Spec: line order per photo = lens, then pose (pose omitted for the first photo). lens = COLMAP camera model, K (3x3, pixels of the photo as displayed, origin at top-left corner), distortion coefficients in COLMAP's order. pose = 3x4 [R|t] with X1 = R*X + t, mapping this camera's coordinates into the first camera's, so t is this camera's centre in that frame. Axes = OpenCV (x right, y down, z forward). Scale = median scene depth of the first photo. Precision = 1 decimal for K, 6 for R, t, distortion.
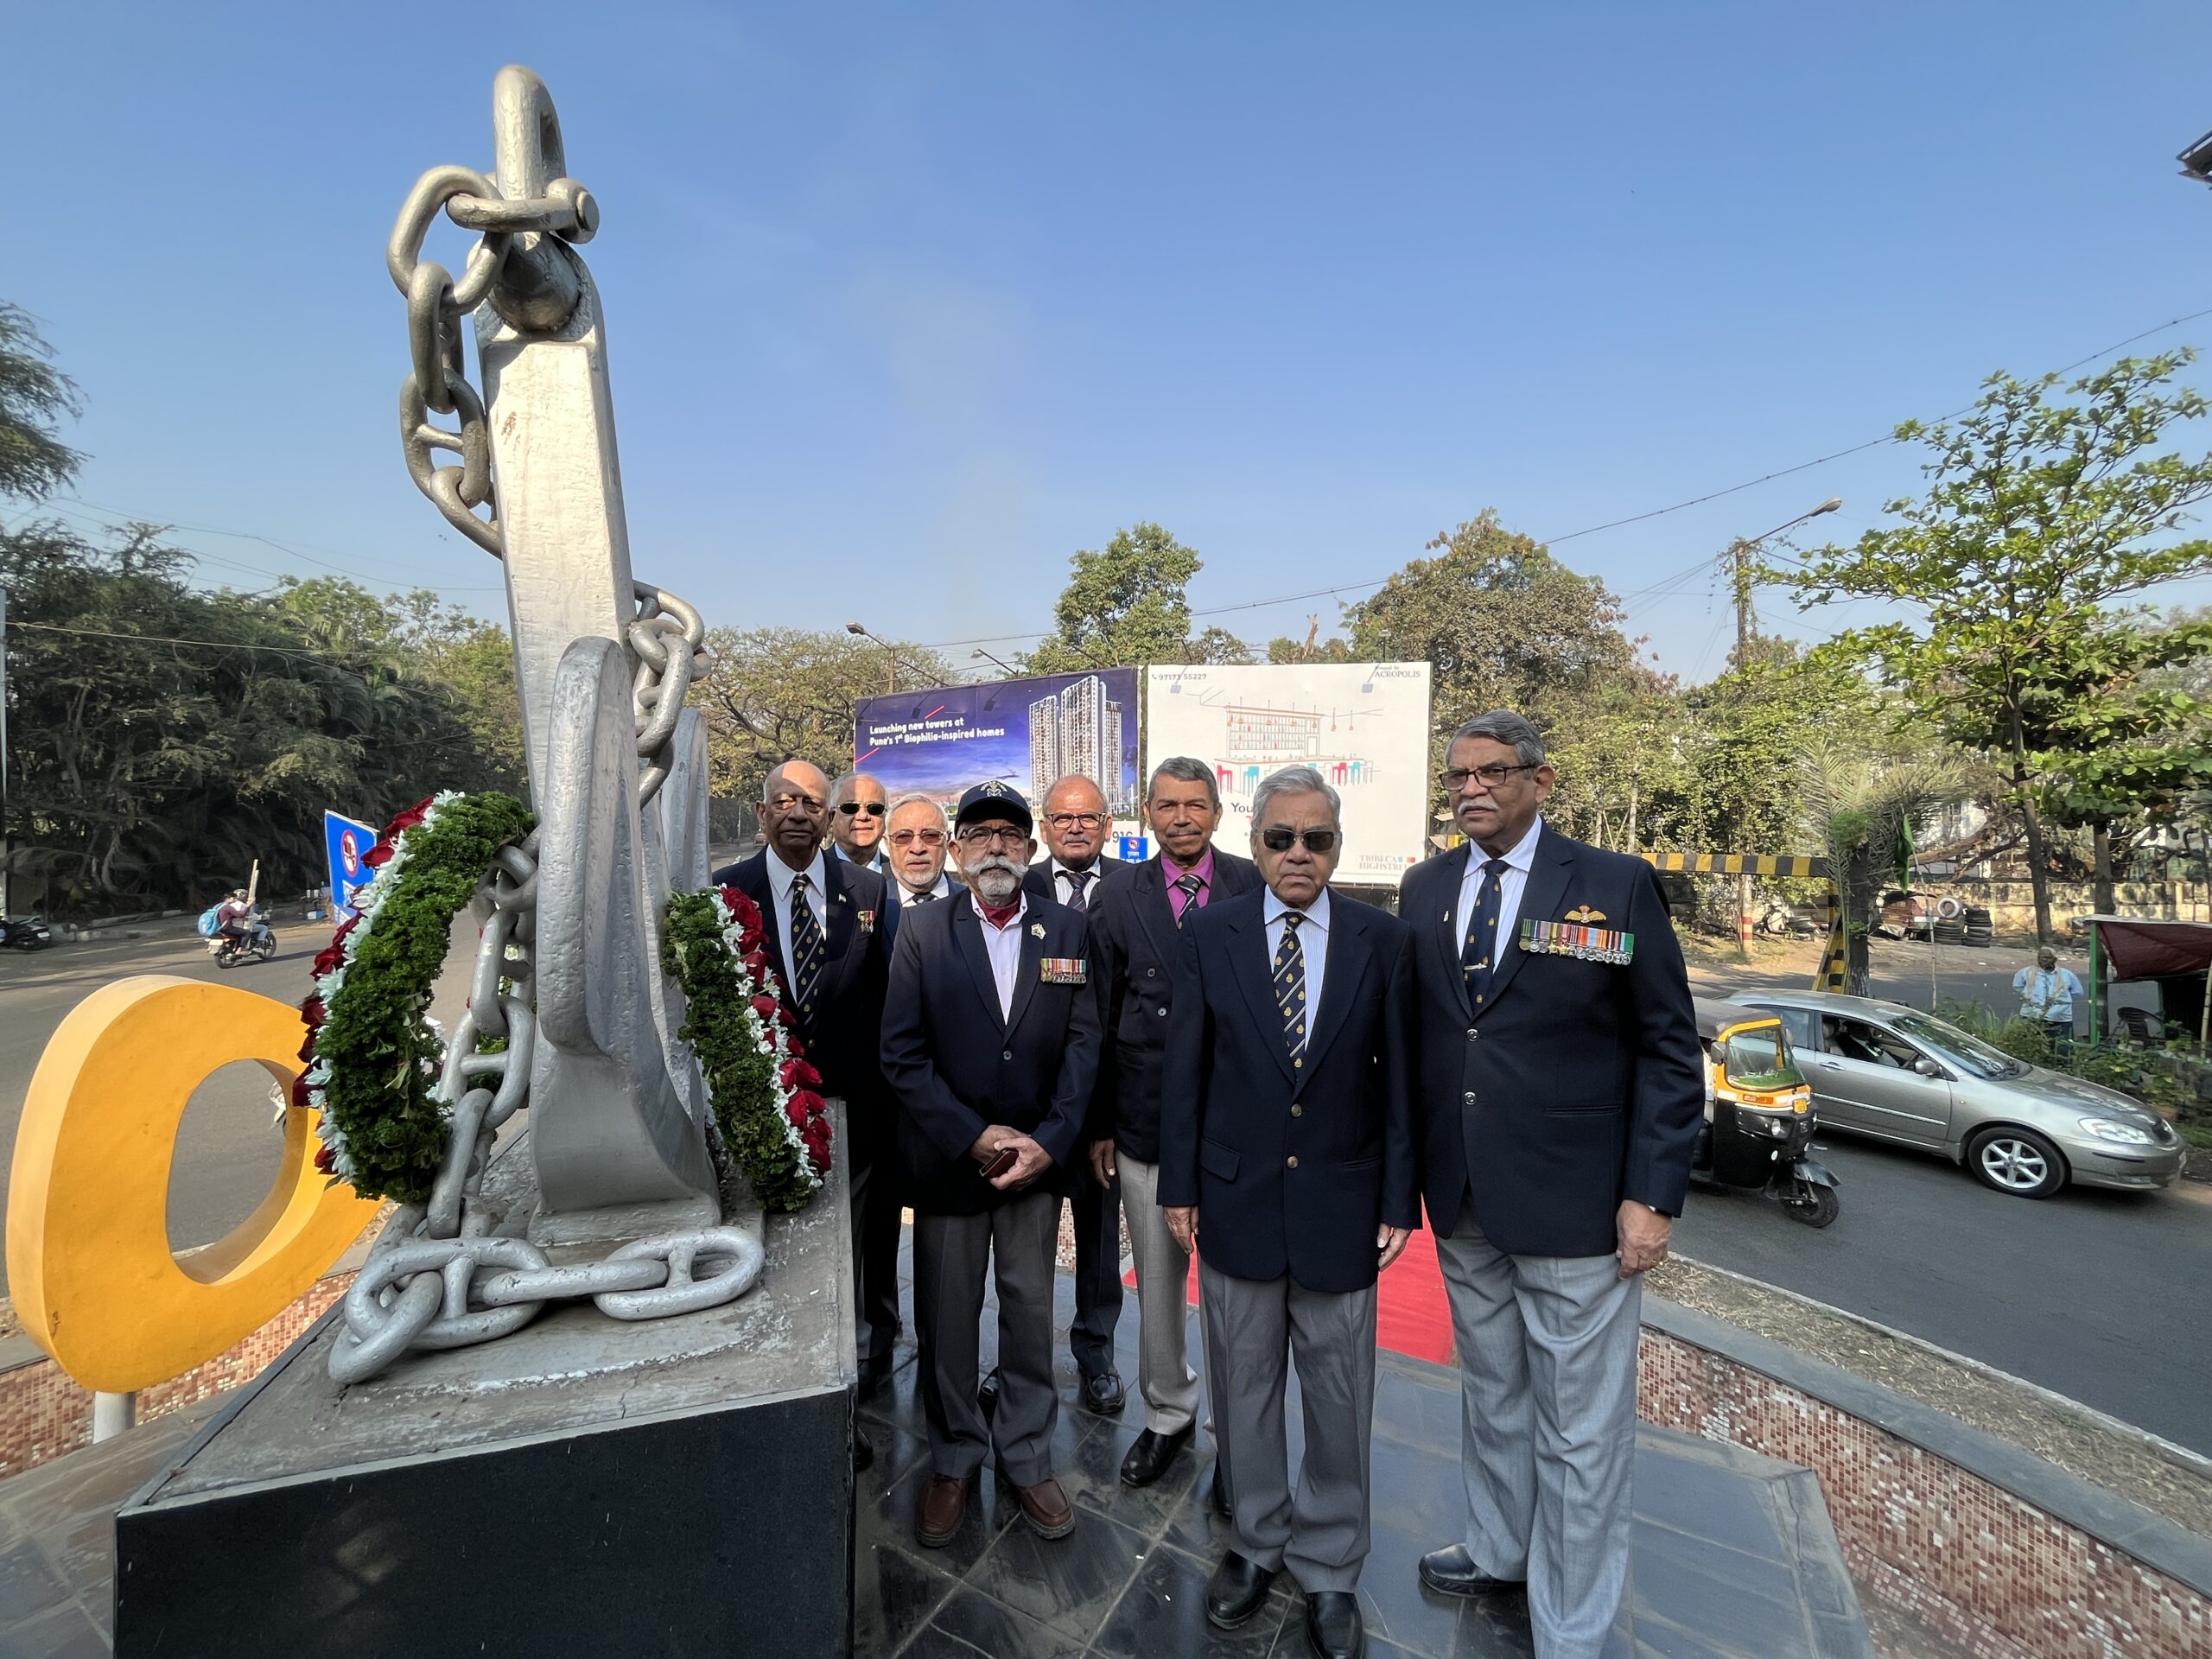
lens RADIAL K [[895.8, 0, 1097.4], [0, 895.8, 828.8], [0, 0, 1]] dist [-0.002894, 0.000336]
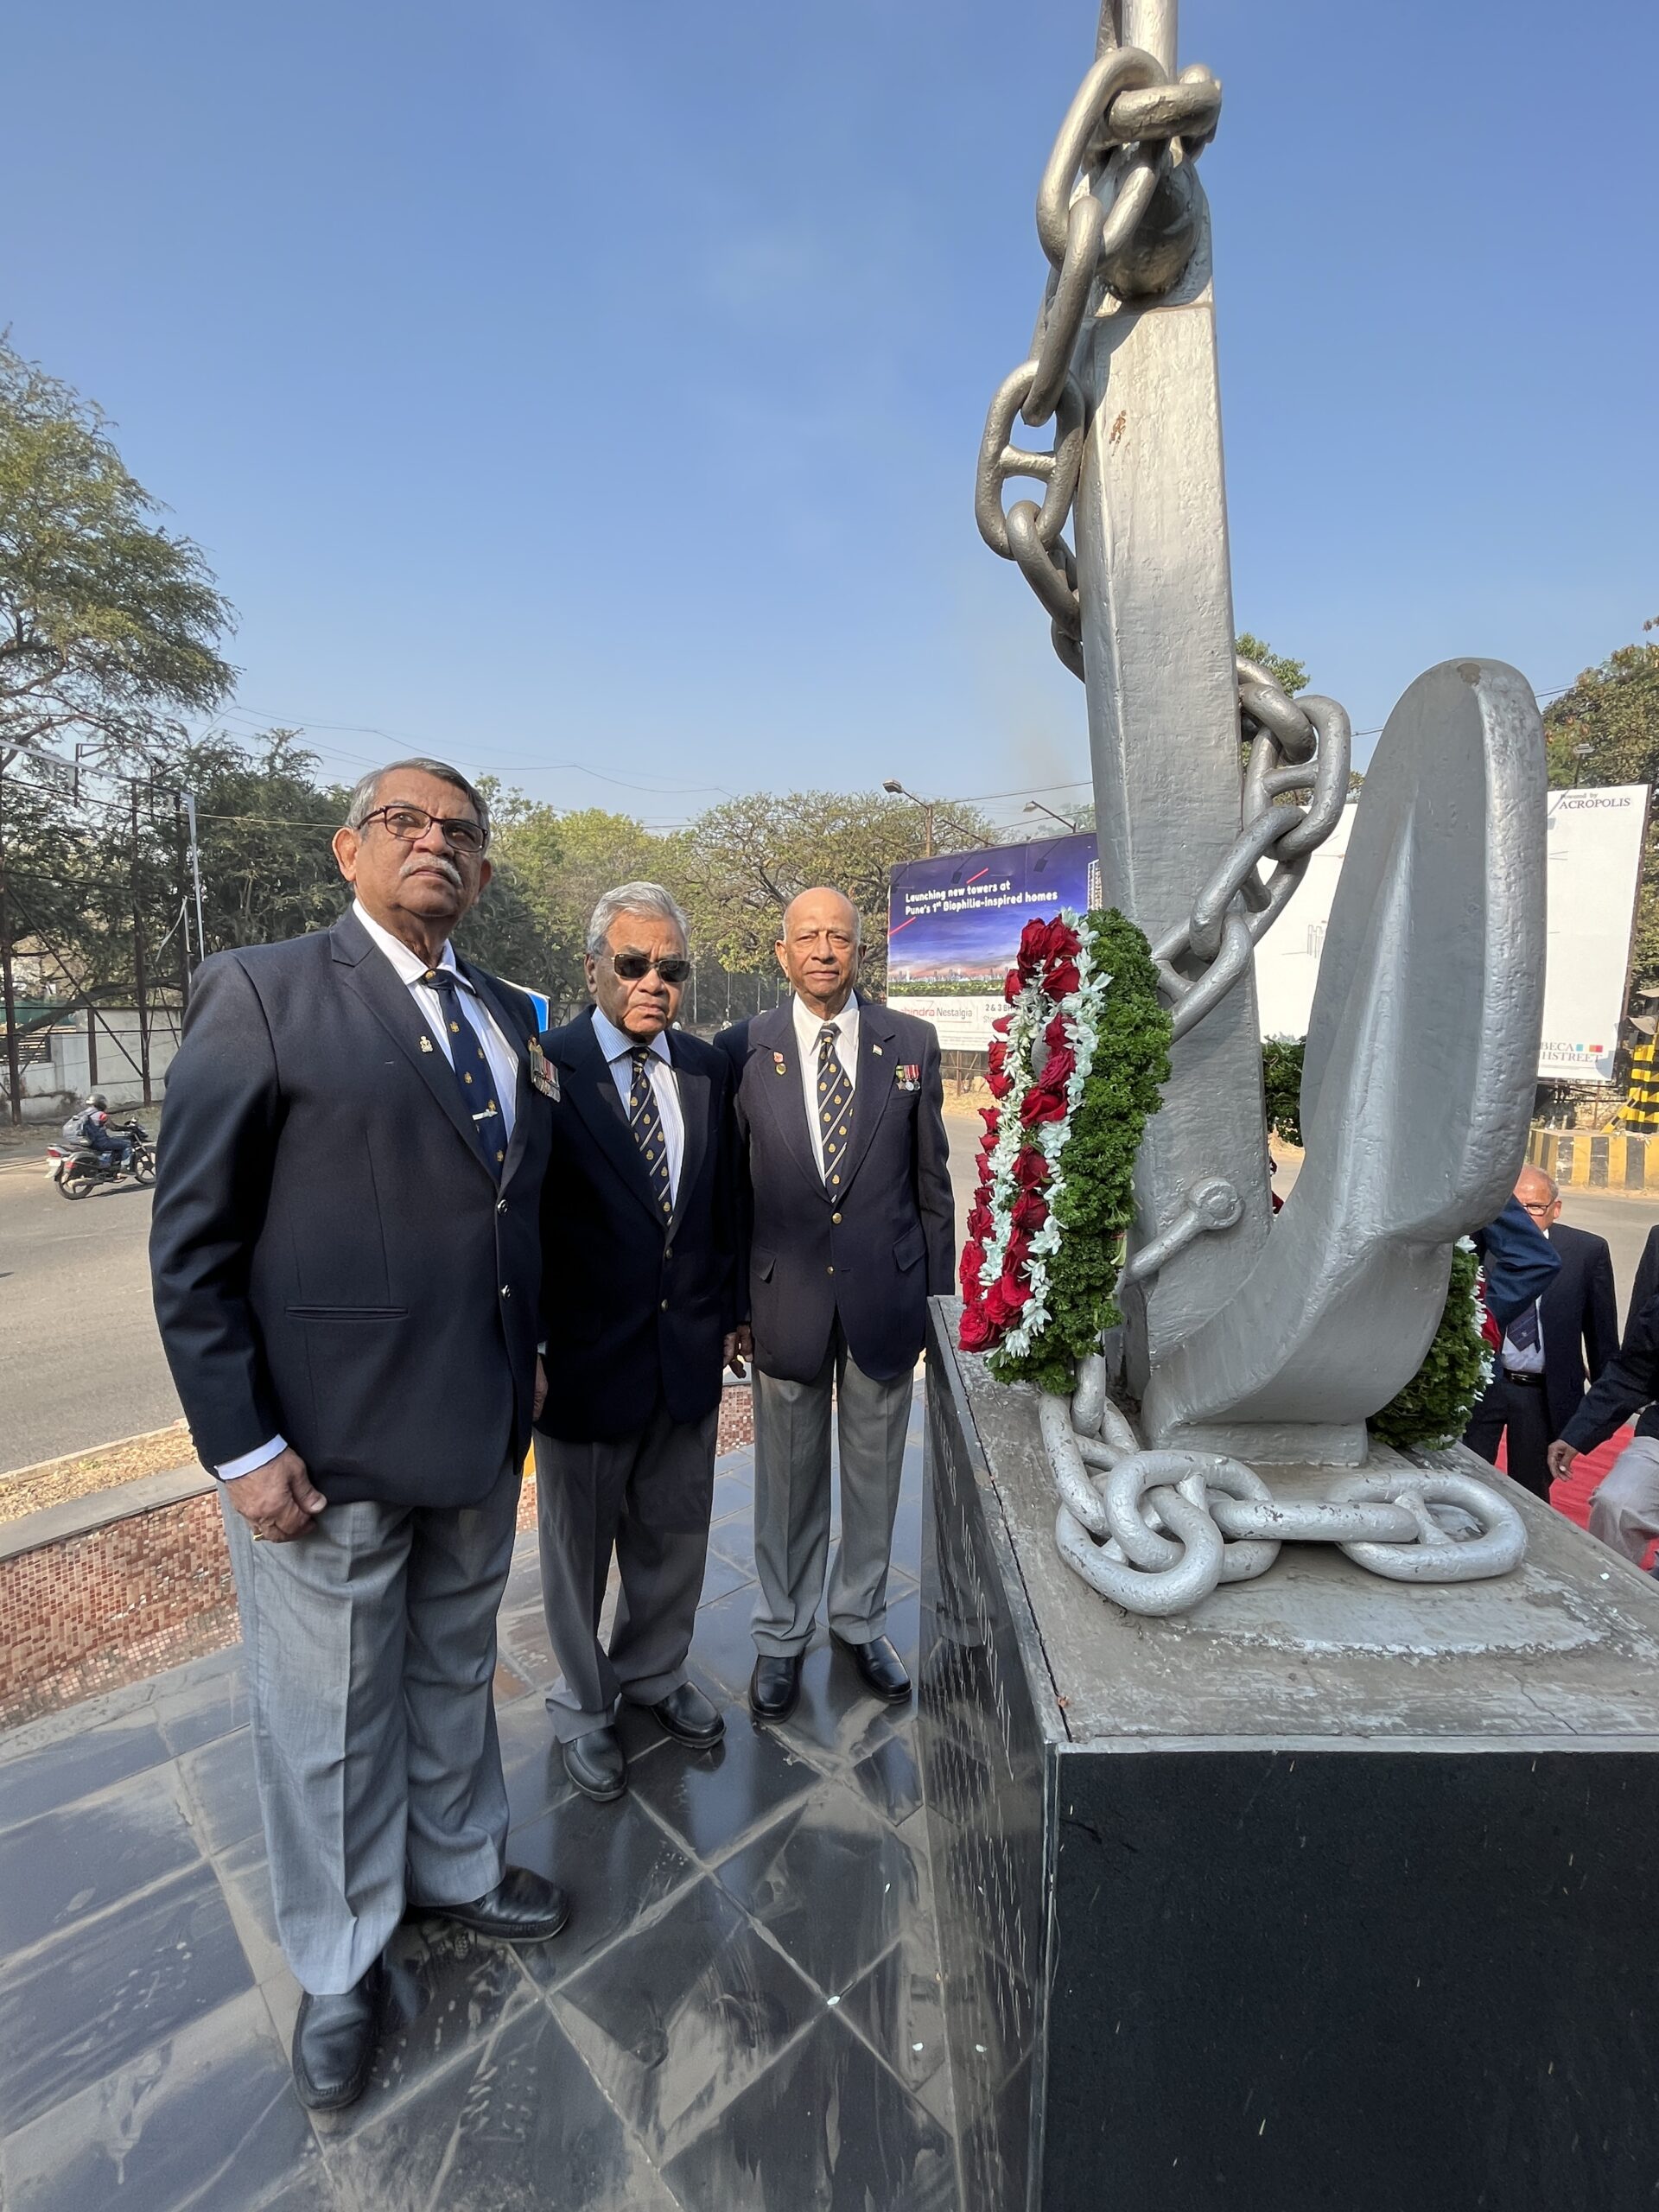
lens RADIAL K [[967.4, 0, 830.2], [0, 967.4, 1101.6], [0, 0, 1]] dist [-0.002087, -0.000760]
pose [[0.955447, 0.033543, -0.293251, -0.578877], [-0.004944, 0.995201, 0.097725, 0.042929], [0.295122, -0.091921, 0.951028, 0.072150]]
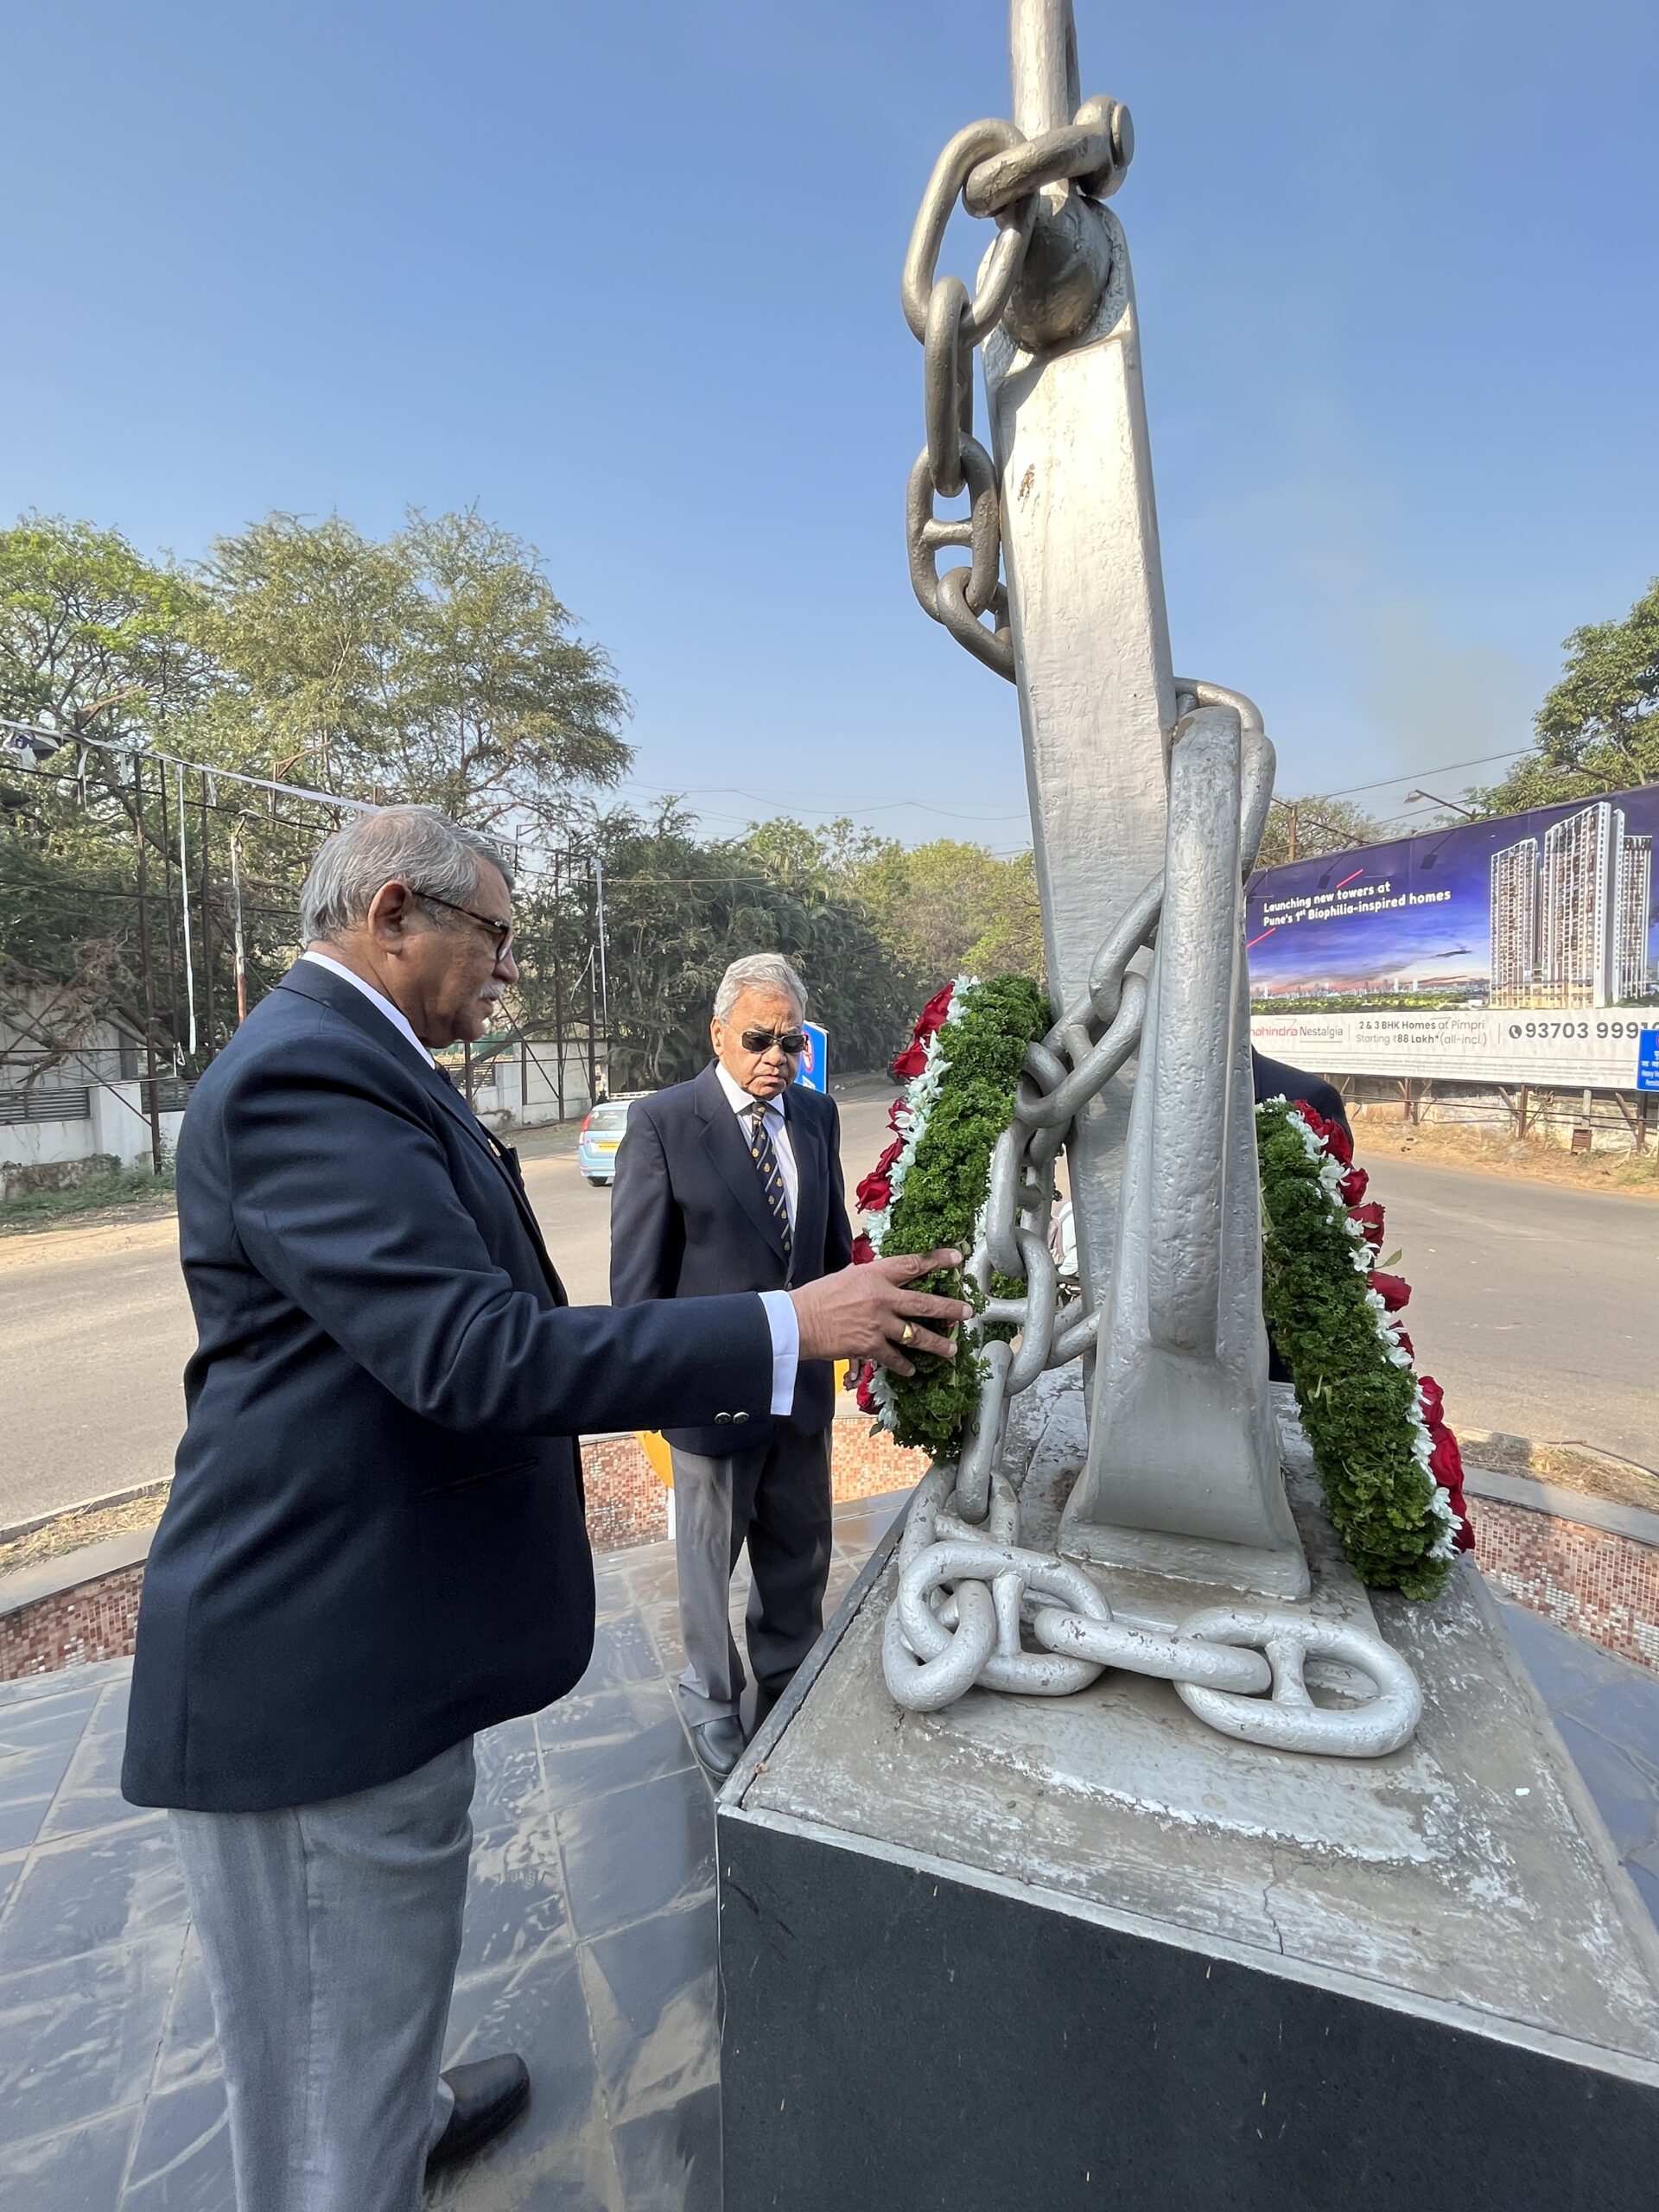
lens RADIAL K [[967.4, 0, 834.4], [0, 967.4, 1103.3], [0, 0, 1]] dist [-0.002087, -0.000760]
pose [[0.793208, 0.034110, -0.607995, -0.249725], [0.014503, 0.997089, 0.074861, 0.006106], [0.608778, -0.068198, 0.790404, 0.201894]]
